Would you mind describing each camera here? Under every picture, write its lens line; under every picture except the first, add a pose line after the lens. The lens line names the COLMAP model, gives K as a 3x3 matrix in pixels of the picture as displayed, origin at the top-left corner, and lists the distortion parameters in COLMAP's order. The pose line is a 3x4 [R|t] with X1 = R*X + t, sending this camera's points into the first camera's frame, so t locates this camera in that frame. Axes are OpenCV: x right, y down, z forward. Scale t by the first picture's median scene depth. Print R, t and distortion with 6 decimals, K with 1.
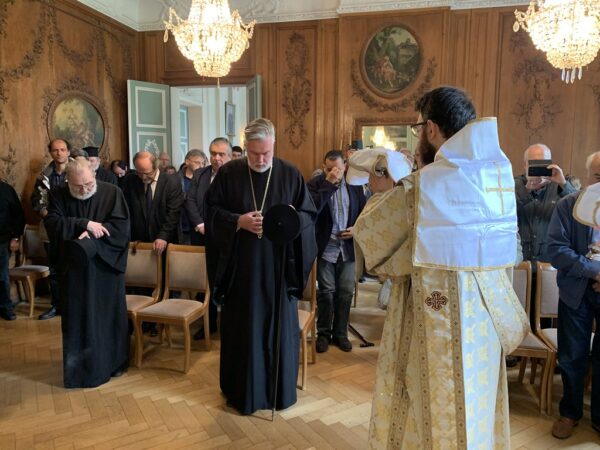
lens RADIAL K [[458.7, 0, 295.8], [0, 458.7, 222.9], [0, 0, 1]] dist [0.003807, -0.005137]
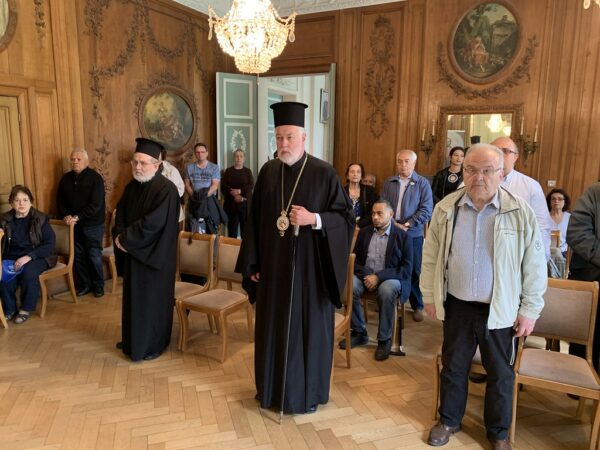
lens RADIAL K [[454.5, 0, 299.4], [0, 454.5, 227.4], [0, 0, 1]] dist [0.004289, -0.007682]
pose [[0.970171, 0.047414, -0.237738, 0.085627], [-0.036598, 0.998093, 0.049708, -0.019234], [0.239641, -0.039525, 0.970057, 0.028977]]
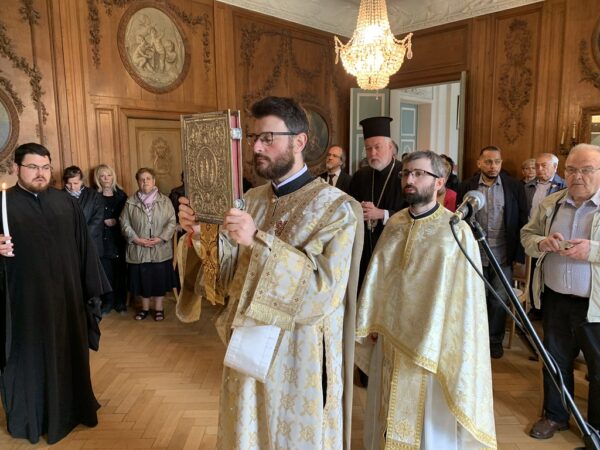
lens RADIAL K [[454.5, 0, 299.4], [0, 454.5, 227.4], [0, 0, 1]] dist [0.004289, -0.007682]
pose [[0.851421, 0.059834, -0.521059, 0.139027], [-0.046273, 0.998167, 0.039010, -0.007604], [0.522438, -0.009103, 0.852629, -0.026964]]
